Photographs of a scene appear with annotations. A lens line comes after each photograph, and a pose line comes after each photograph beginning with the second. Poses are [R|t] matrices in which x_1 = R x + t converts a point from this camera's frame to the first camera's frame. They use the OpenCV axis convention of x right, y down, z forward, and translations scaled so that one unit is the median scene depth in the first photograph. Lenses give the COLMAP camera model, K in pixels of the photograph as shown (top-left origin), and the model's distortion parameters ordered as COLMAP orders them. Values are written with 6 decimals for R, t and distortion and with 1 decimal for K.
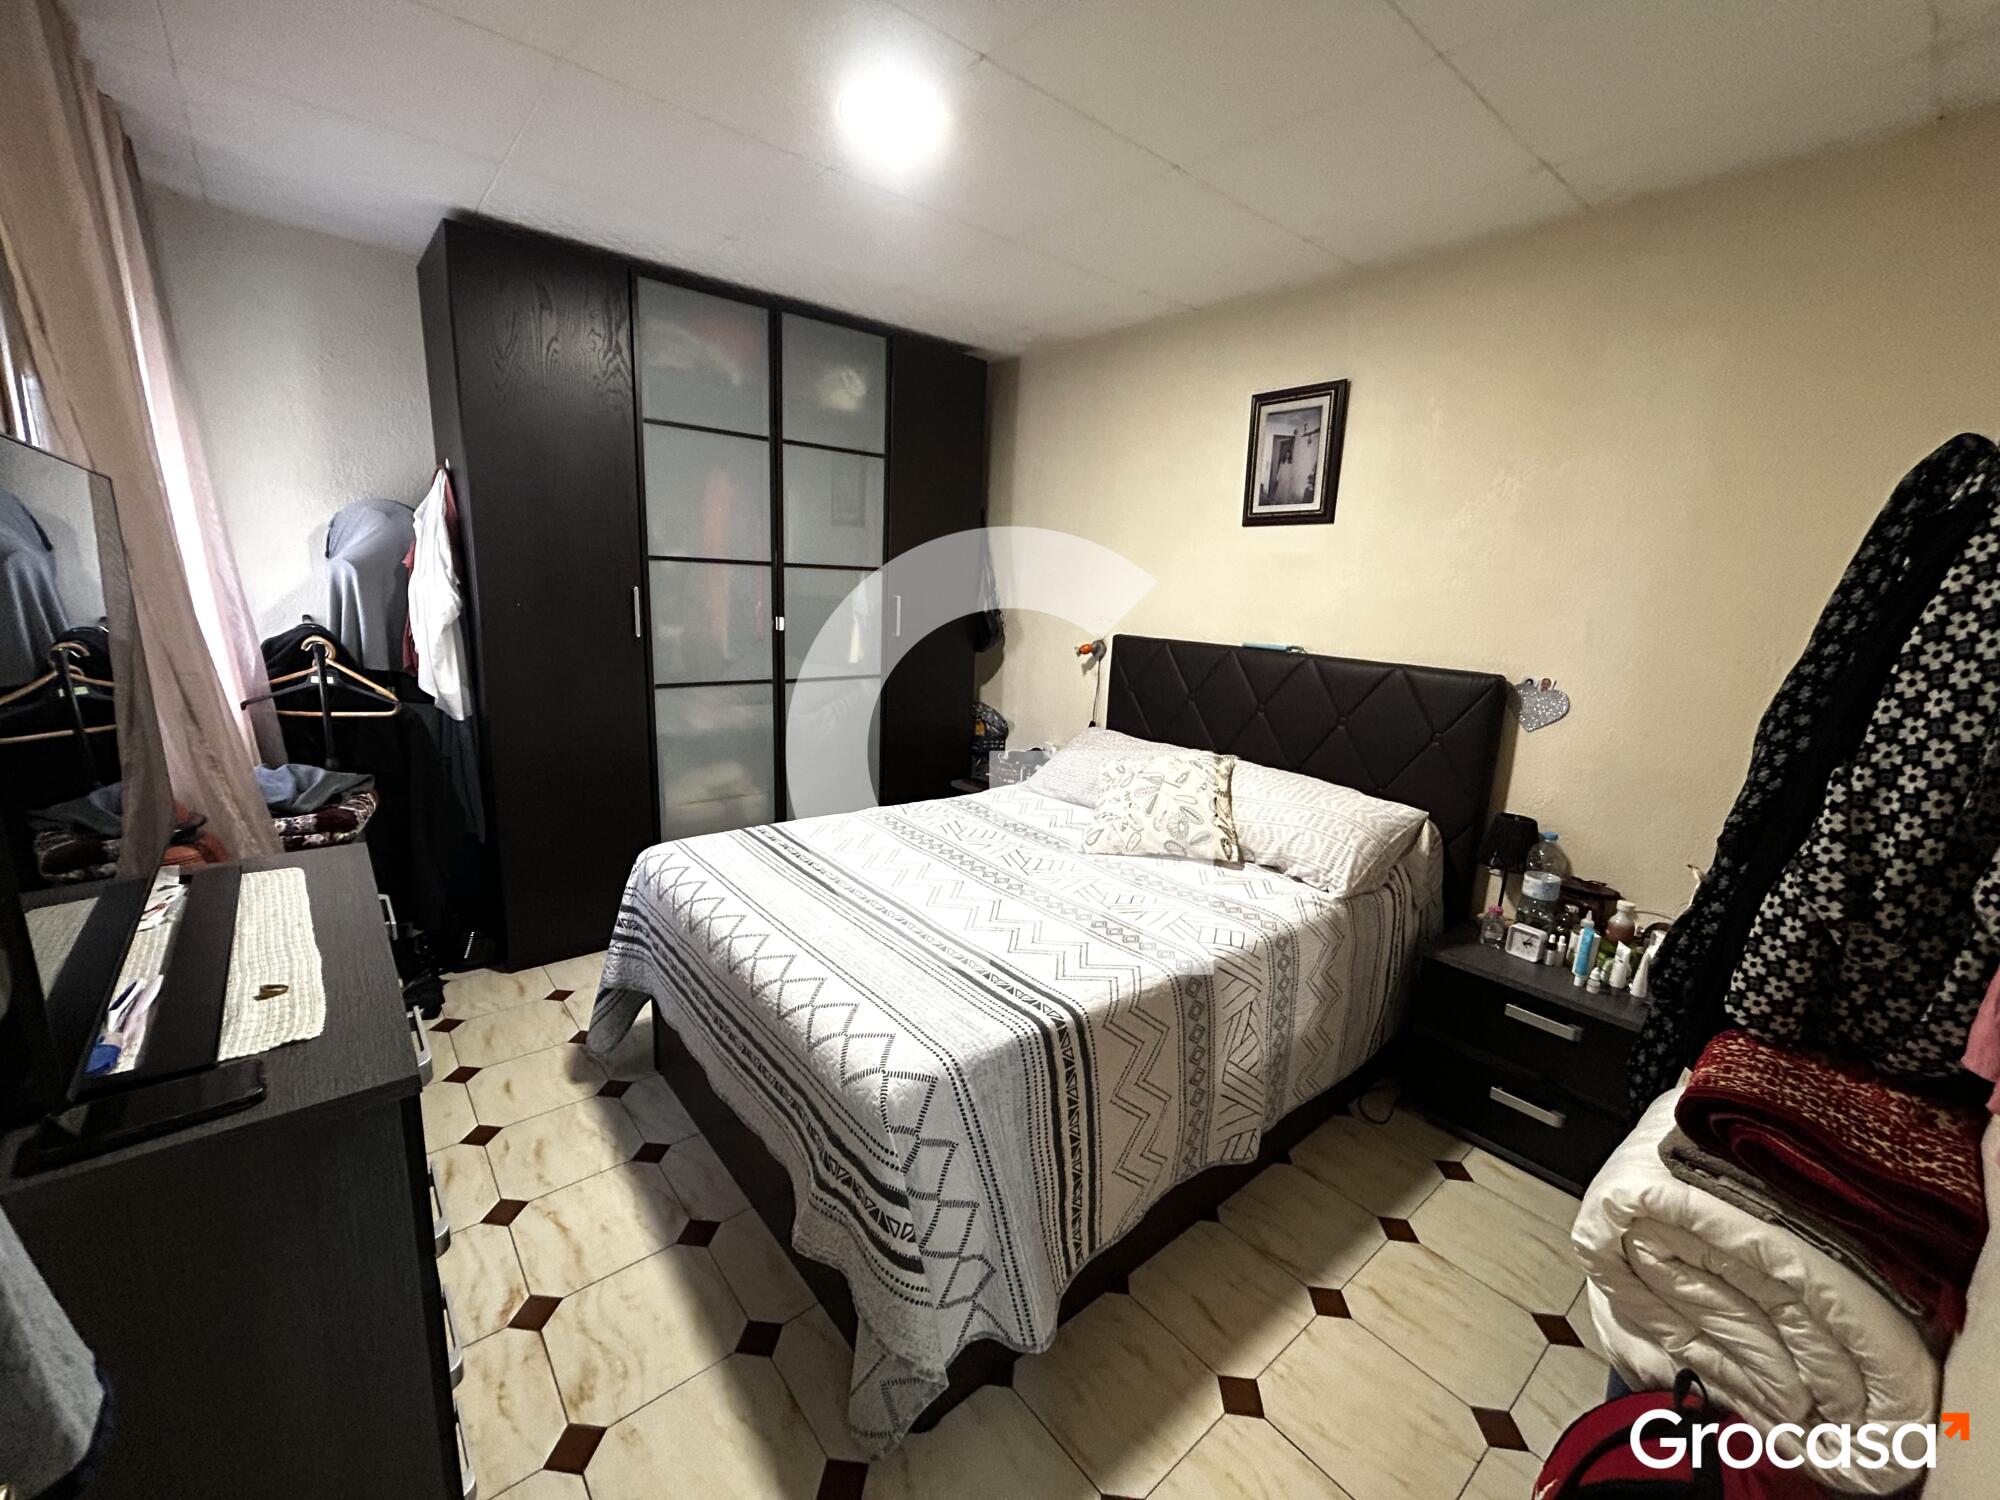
lens RADIAL K [[814.5, 0, 995.5], [0, 814.5, 750.9], [0, 0, 1]] dist [-0.000011, 0.000219]
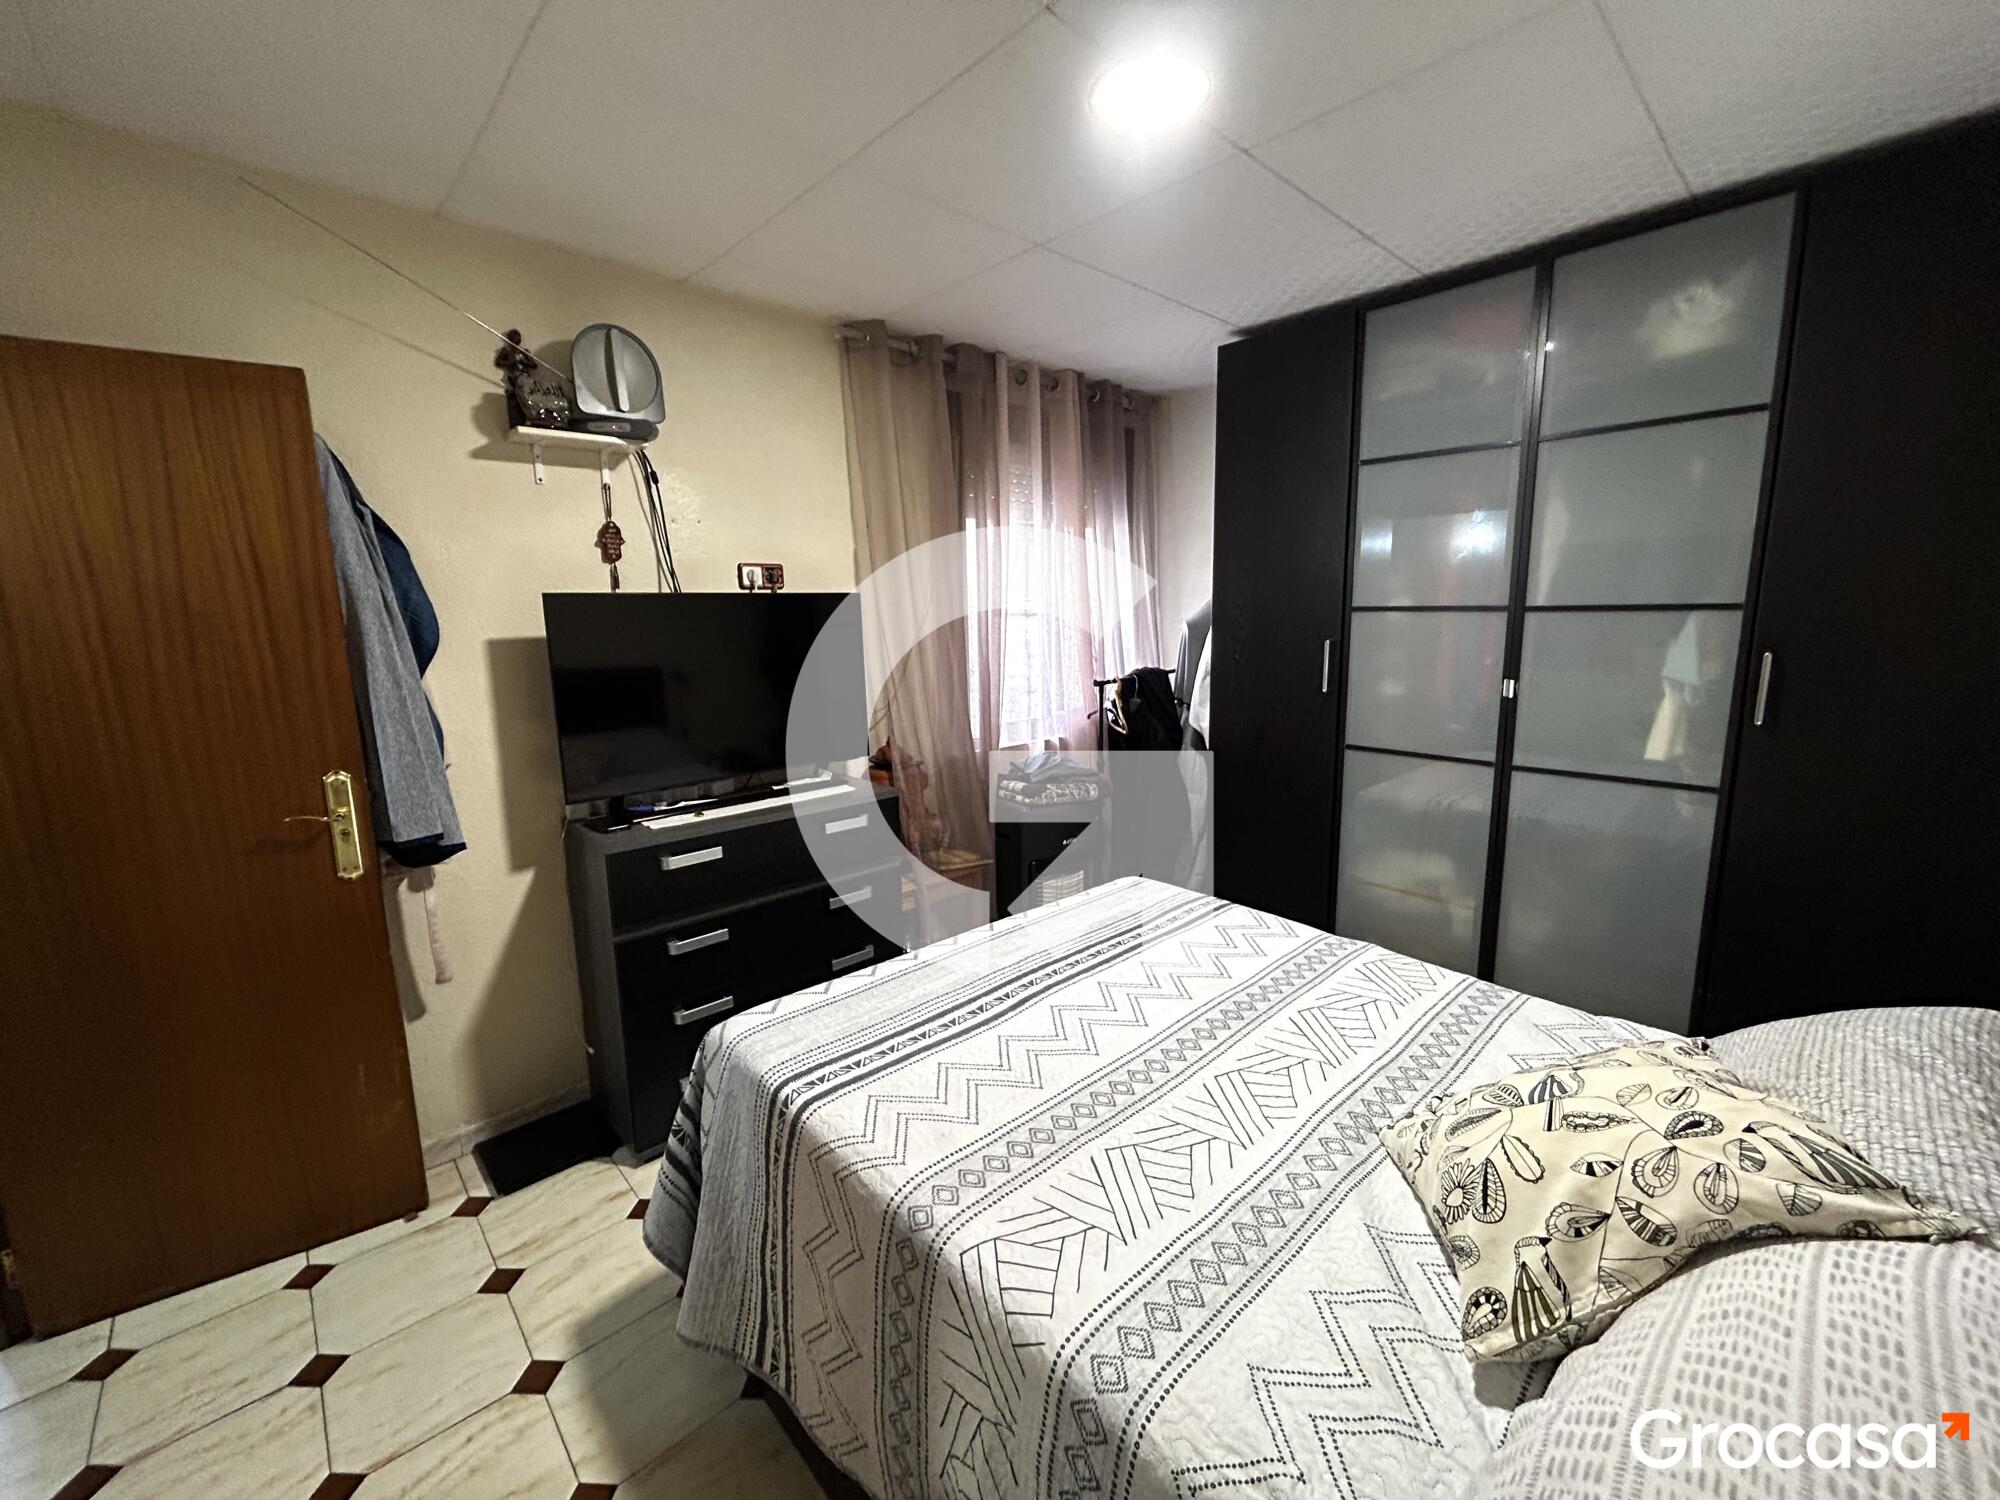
lens RADIAL K [[814.5, 0, 1008.0], [0, 814.5, 753.8], [0, 0, 1]] dist [-0.000011, 0.000219]
pose [[0.062396, 0.130246, -0.989516, 0.502867], [-0.194935, 0.973944, 0.115905, -0.109777], [0.978829, 0.185660, 0.086159, 0.578056]]
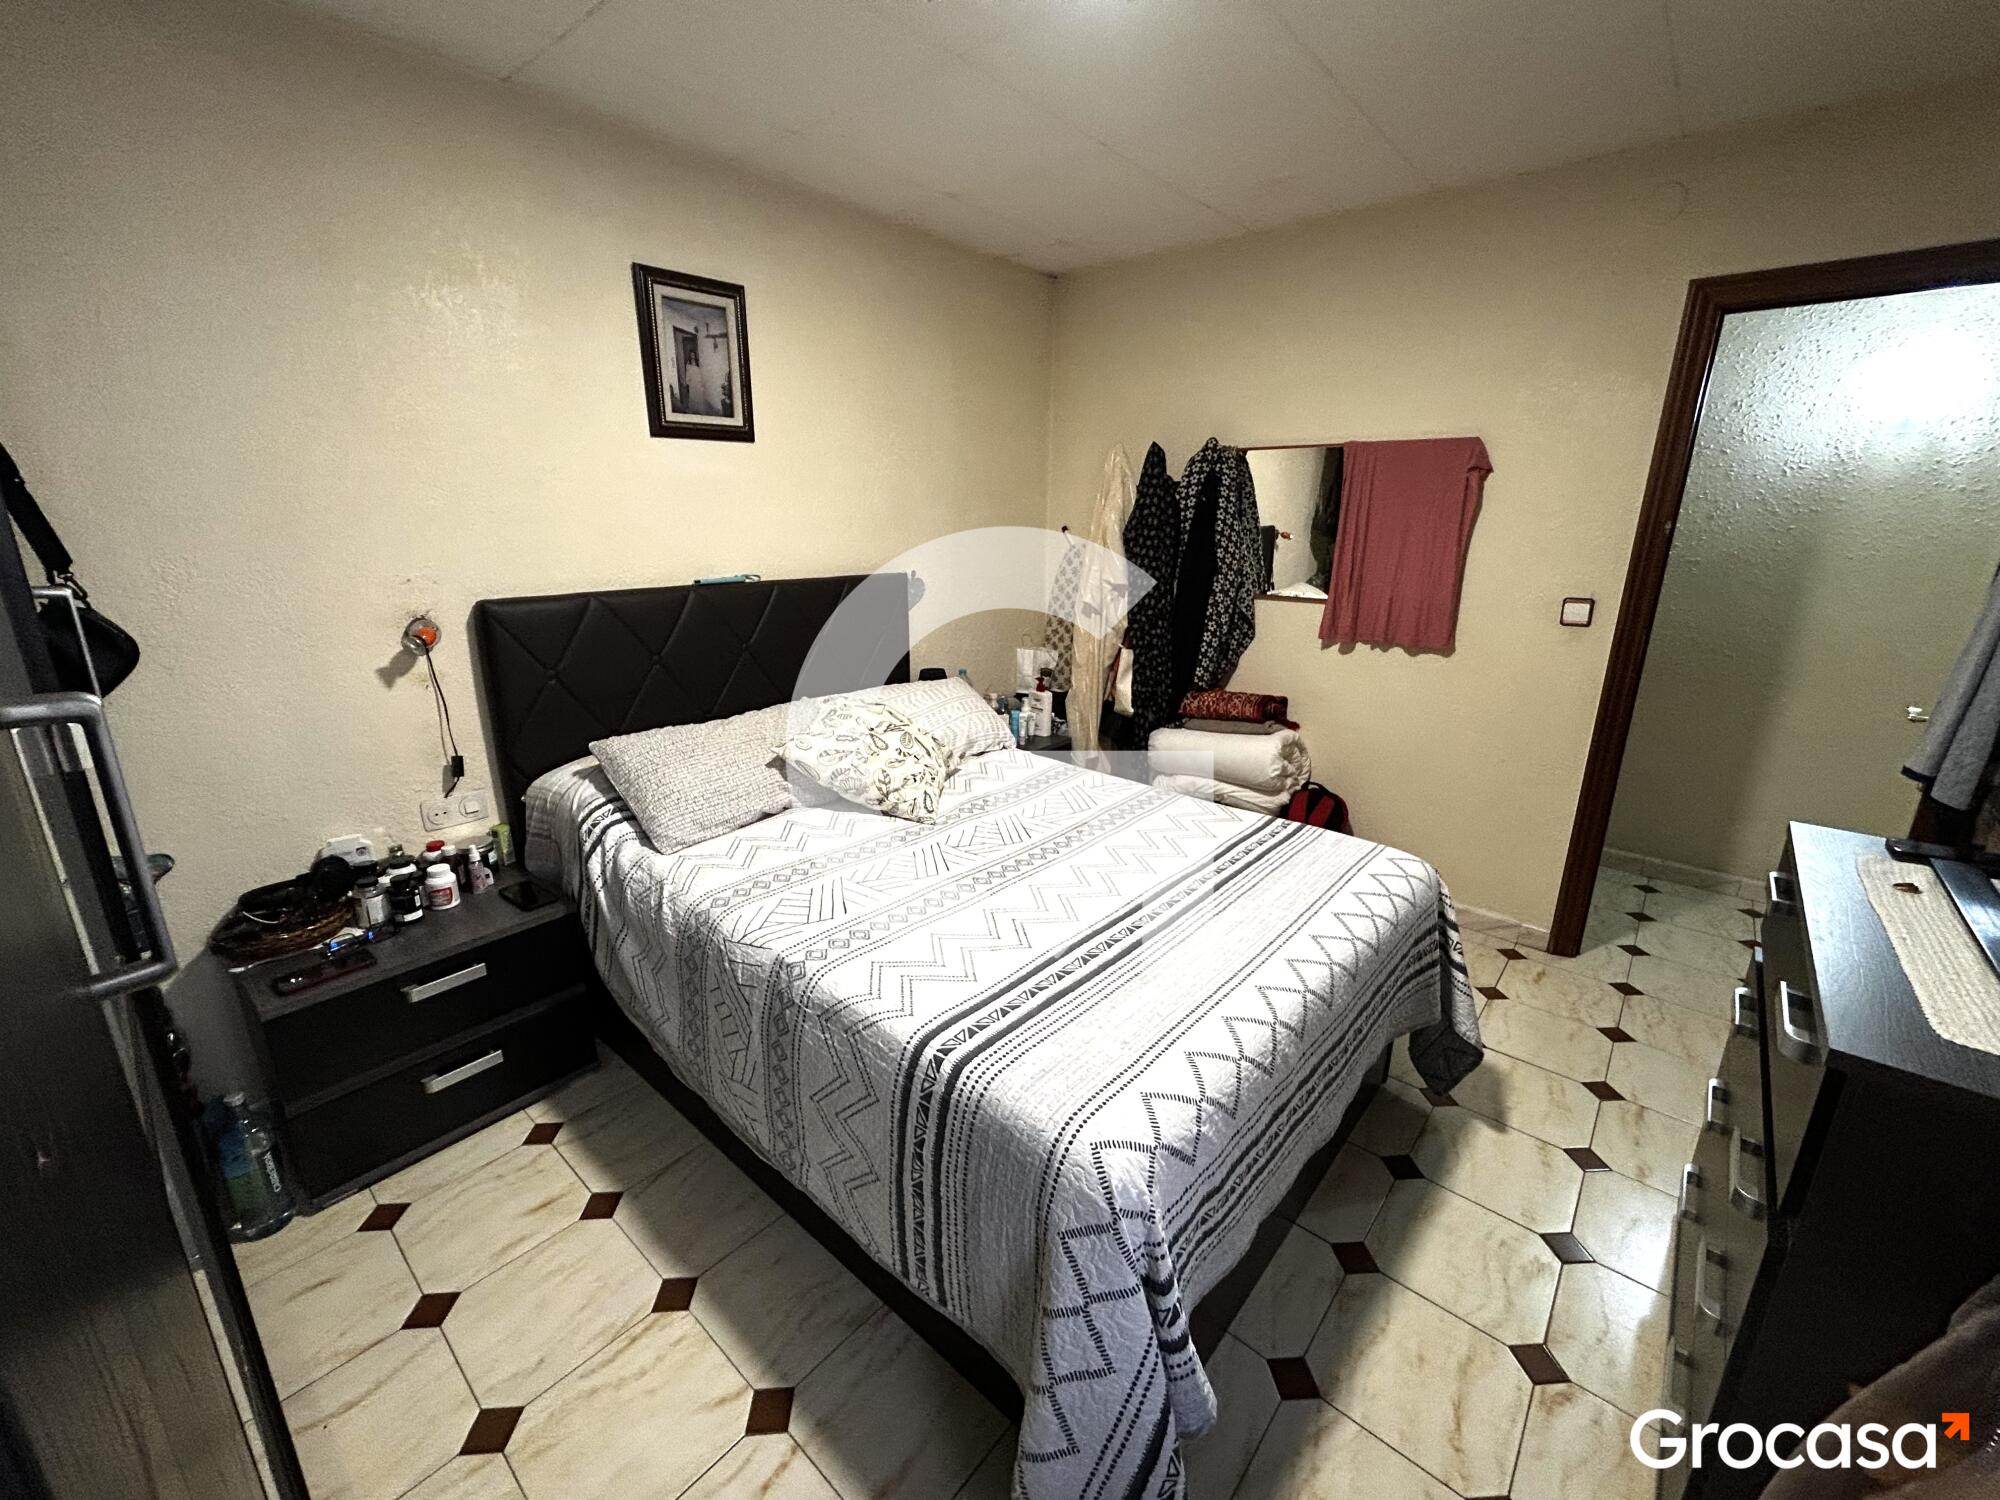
lens RADIAL K [[814.5, 0, 993.8], [0, 814.5, 748.1], [0, 0, 1]] dist [-0.000011, 0.000219]
pose [[-0.153880, -0.319135, 0.935133, -0.626676], [0.193658, 0.918309, 0.345261, -0.216086], [-0.968926, 0.234225, -0.079506, 0.852149]]
